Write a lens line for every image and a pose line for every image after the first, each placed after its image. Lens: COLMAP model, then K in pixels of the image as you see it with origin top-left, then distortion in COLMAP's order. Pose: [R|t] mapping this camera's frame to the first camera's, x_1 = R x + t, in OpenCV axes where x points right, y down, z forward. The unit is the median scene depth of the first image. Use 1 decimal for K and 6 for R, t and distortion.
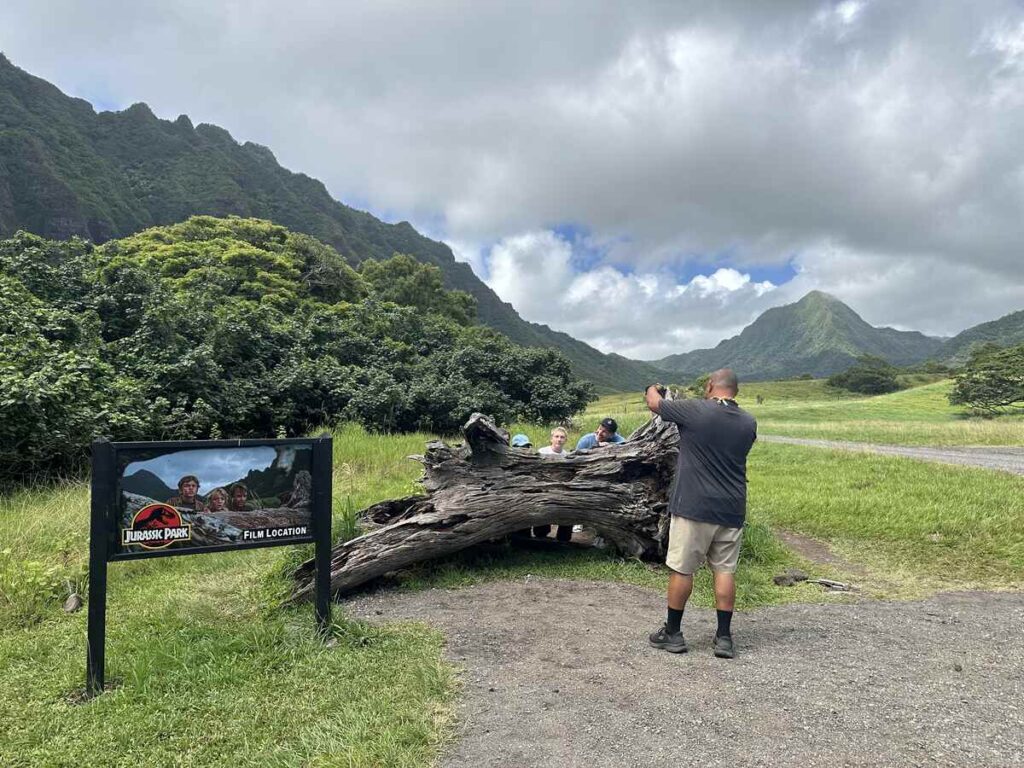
lens RADIAL K [[686.2, 0, 515.2], [0, 686.2, 383.2], [0, 0, 1]] dist [0.025795, -0.000716]
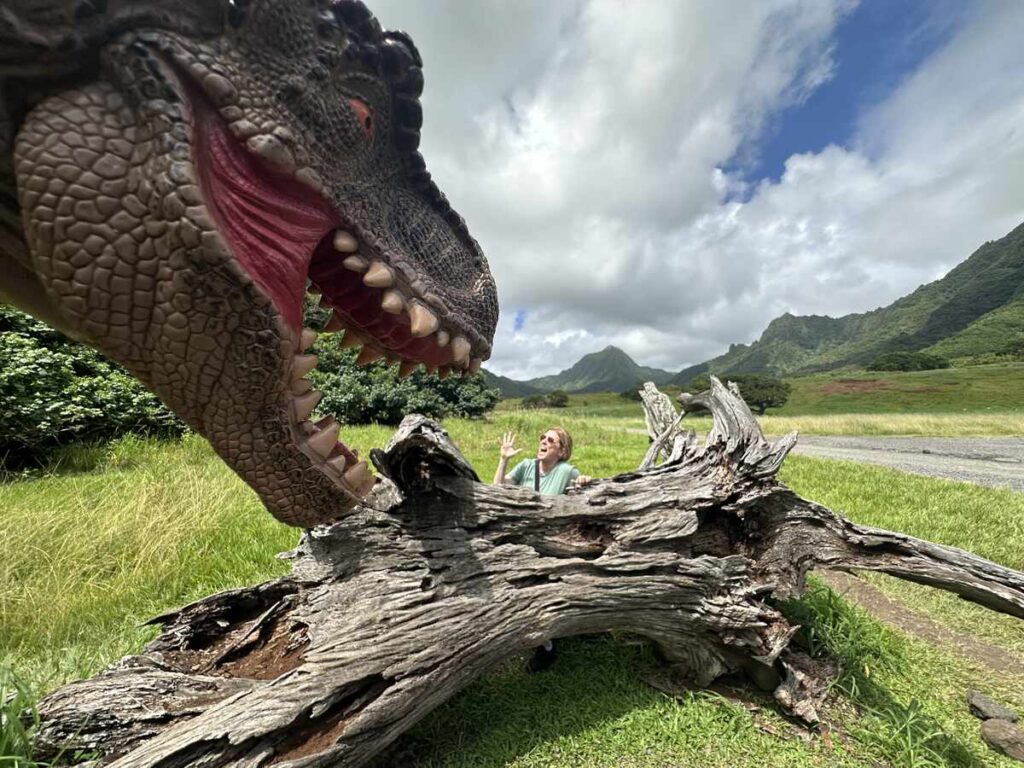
lens RADIAL K [[390.8, 0, 505.4], [0, 390.8, 385.9], [0, 0, 1]] dist [-0.016655, 0.000063]
pose [[0.988083, 0.022514, 0.152268, -0.035421], [-0.019692, 0.999606, -0.020011, 0.027188], [-0.152659, 0.016774, 0.988137, 0.719074]]
